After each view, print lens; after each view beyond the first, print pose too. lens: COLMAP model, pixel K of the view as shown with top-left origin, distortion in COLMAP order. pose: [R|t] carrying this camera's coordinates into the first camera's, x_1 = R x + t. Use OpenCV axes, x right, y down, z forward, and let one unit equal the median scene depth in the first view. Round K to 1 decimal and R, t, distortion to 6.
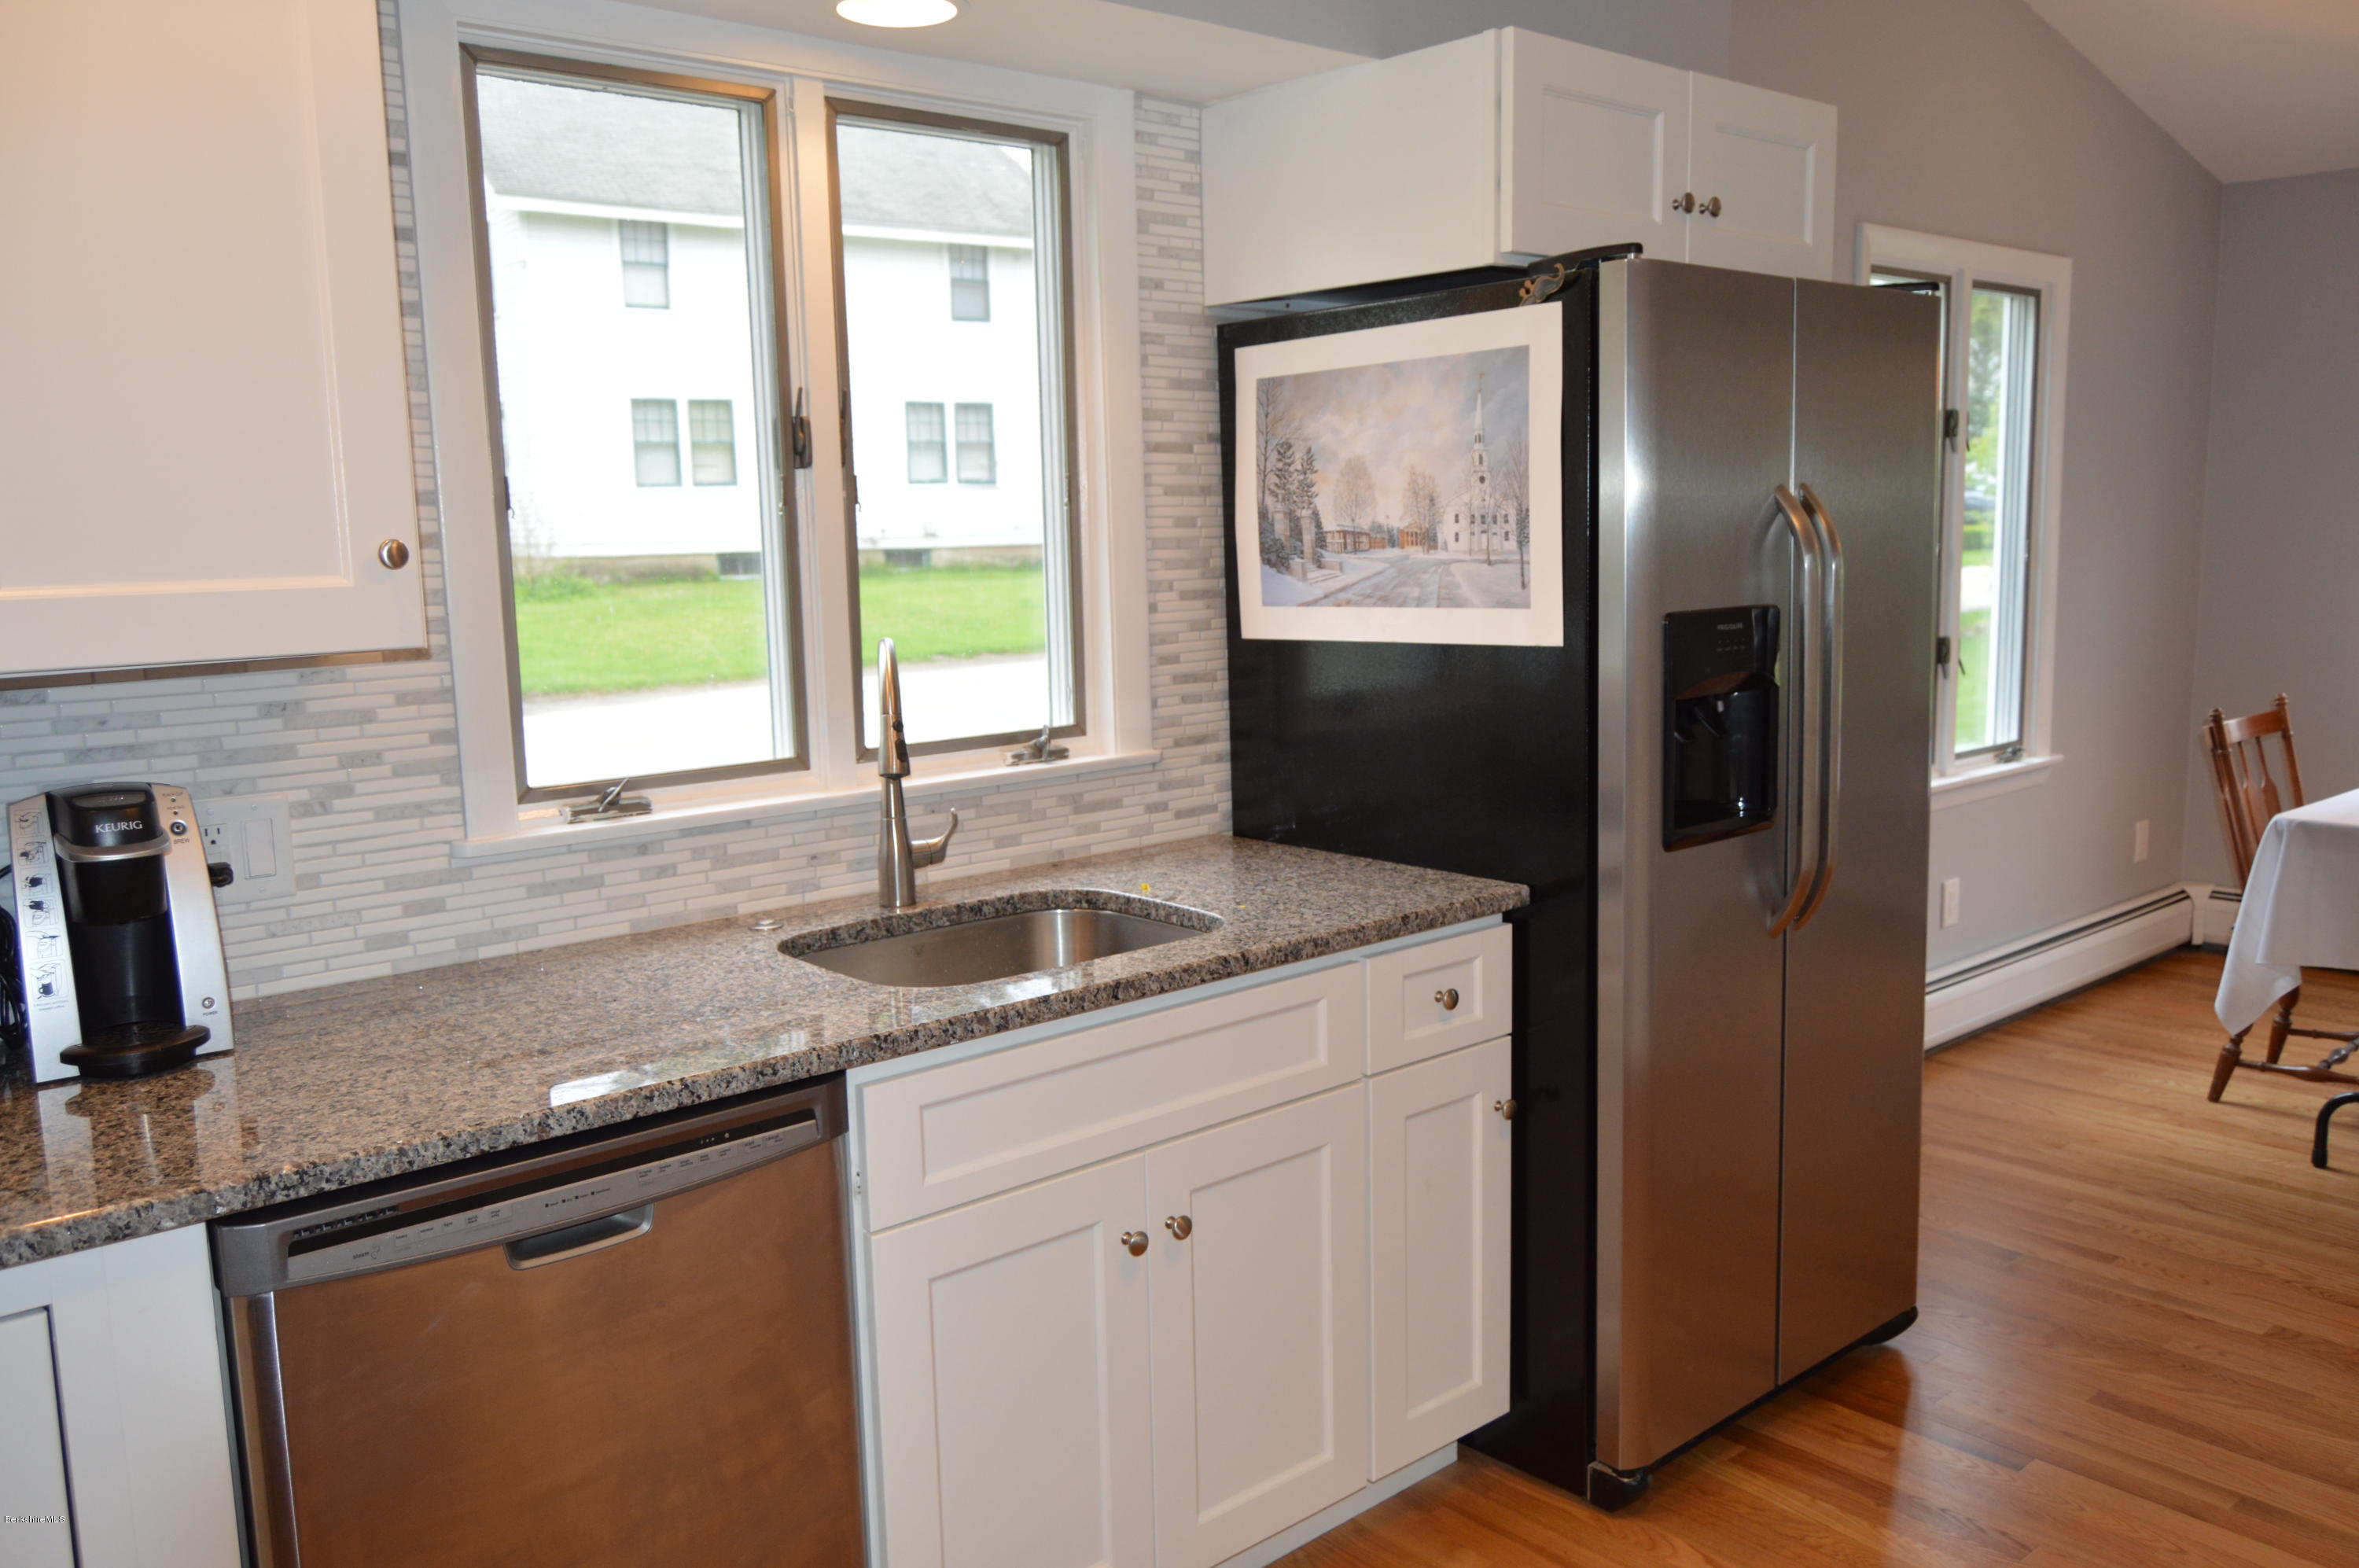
lens RADIAL K [[1847.9, 0, 1188.0], [0, 1847.9, 790.3], [0, 0, 1]] dist [-0.014651, 0.010676]
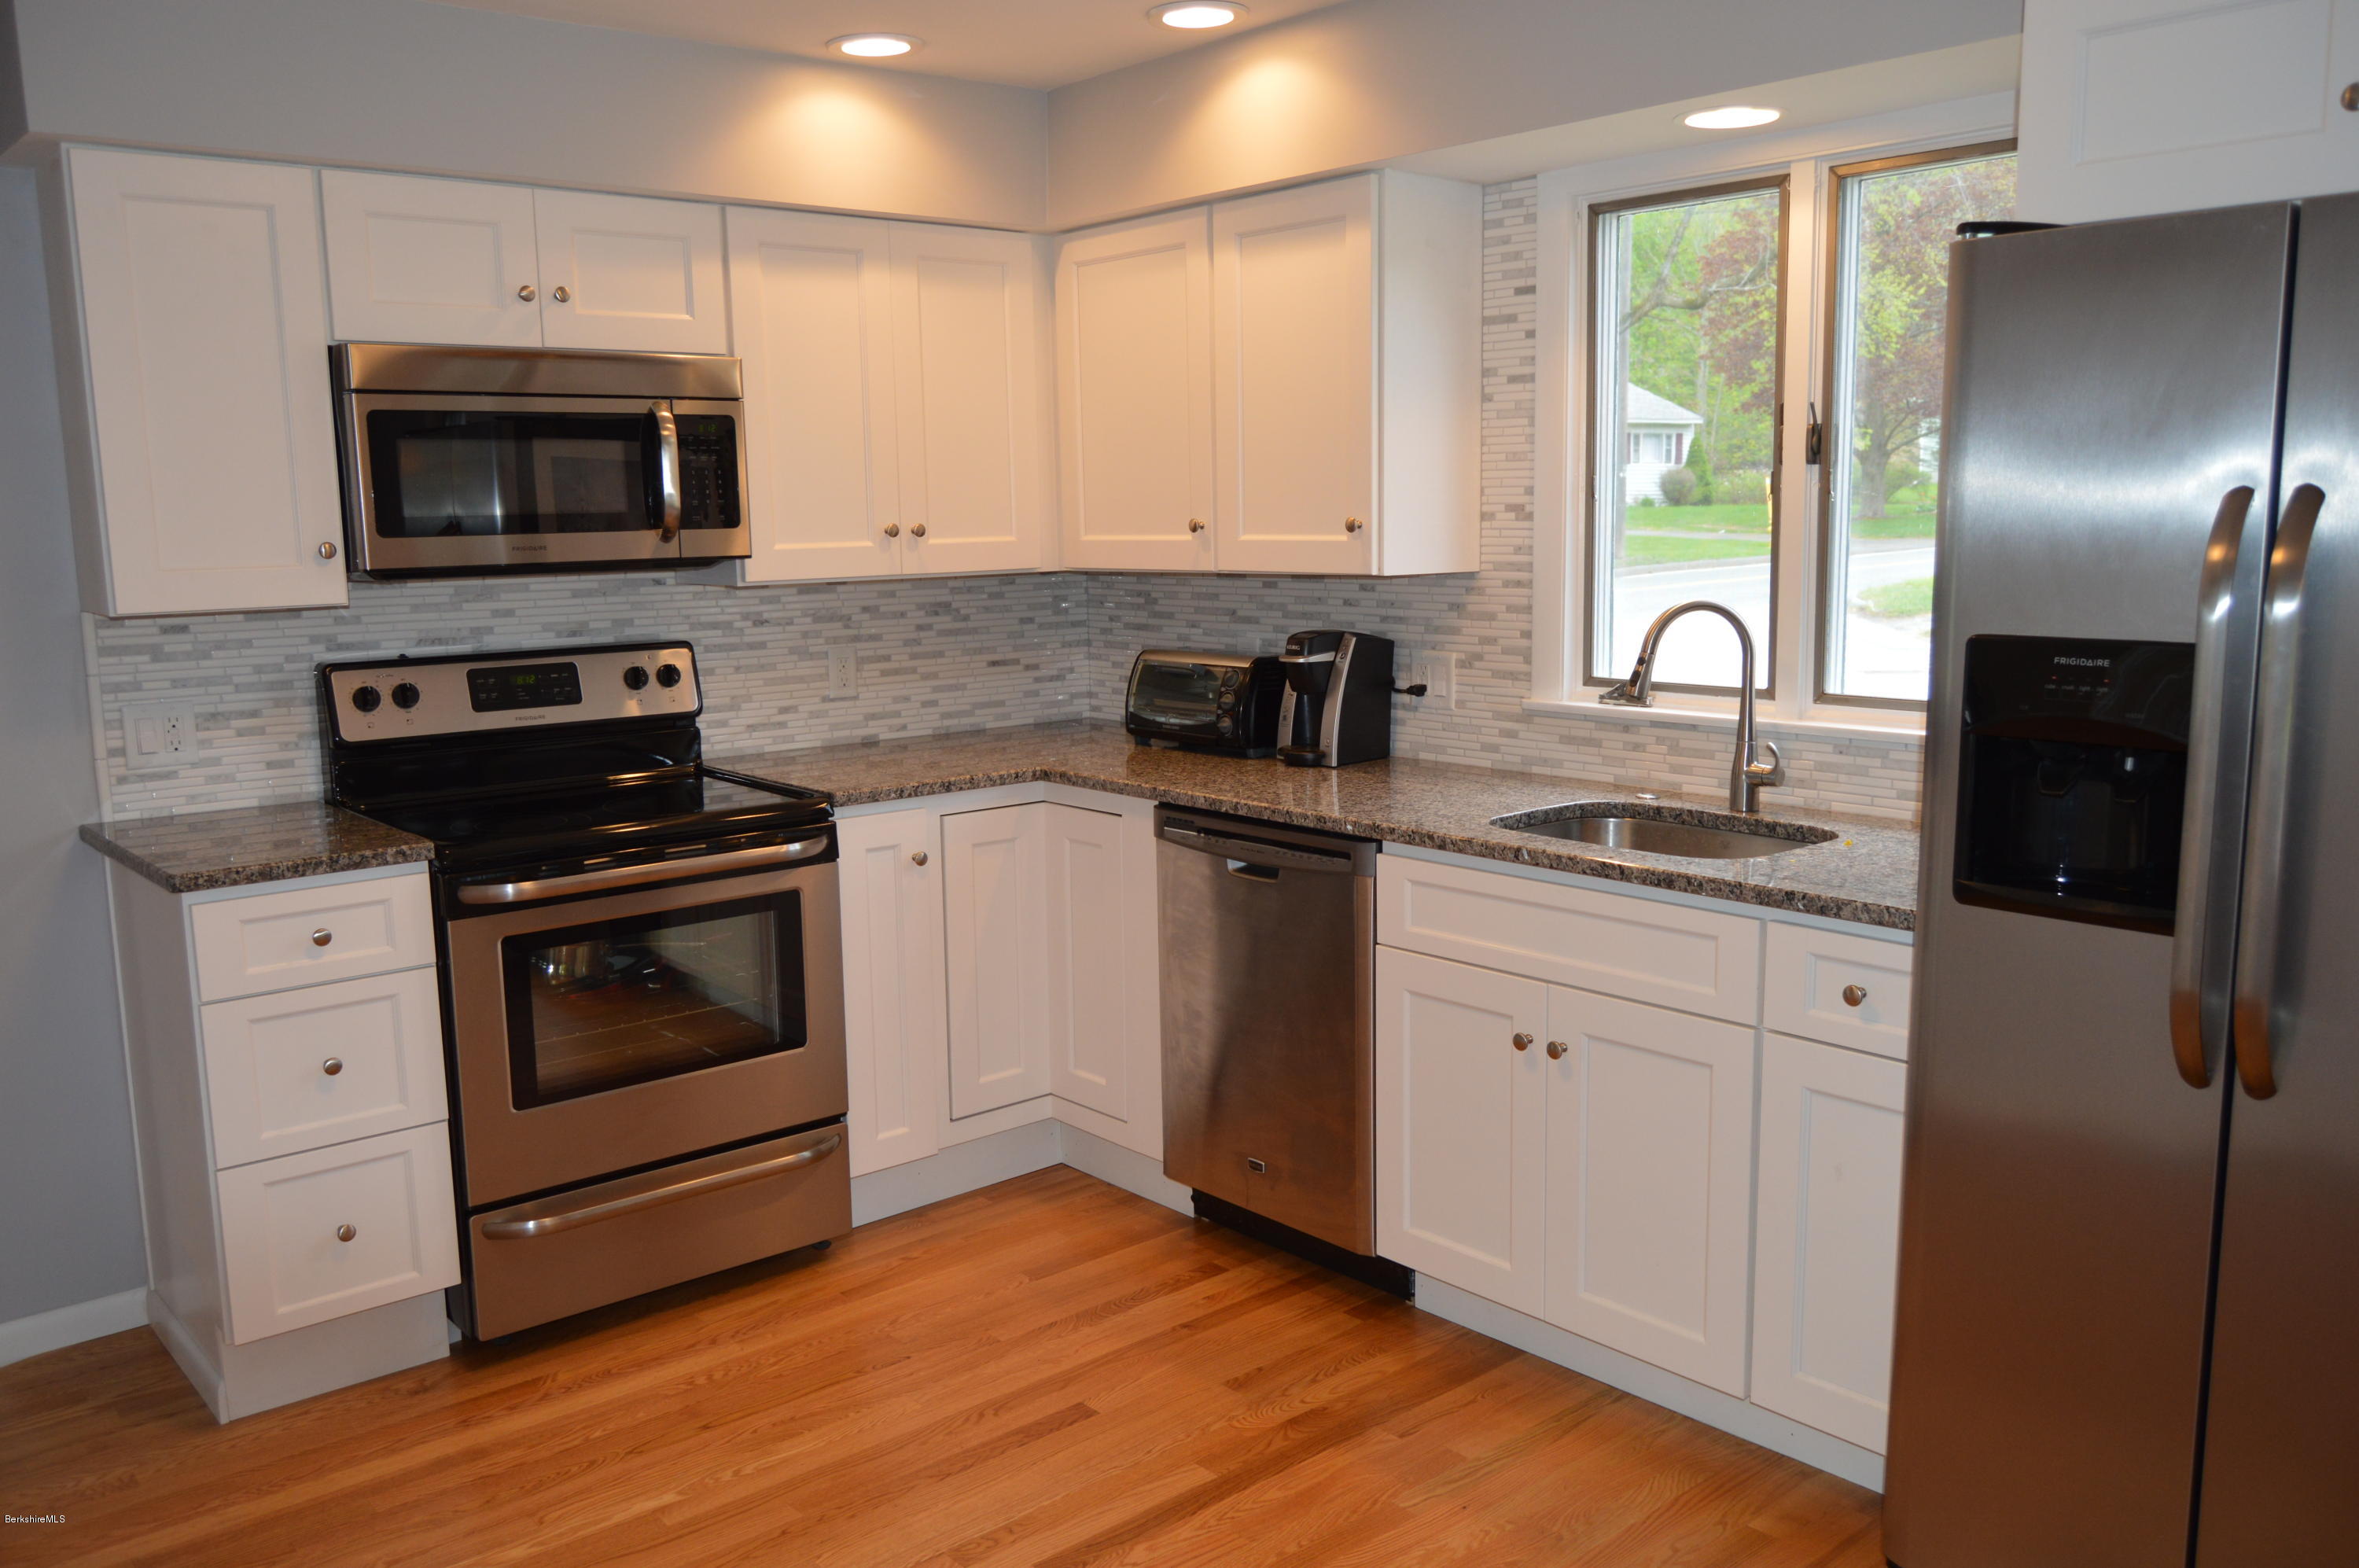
lens RADIAL K [[1847.9, 0, 1180.6], [0, 1847.9, 791.7], [0, 0, 1]] dist [-0.014651, 0.010676]
pose [[-0.000582, 0.174524, -0.984653, 1.252280], [-0.132668, 0.975936, 0.173057, -0.136493], [0.991160, 0.130732, 0.022586, 0.668914]]
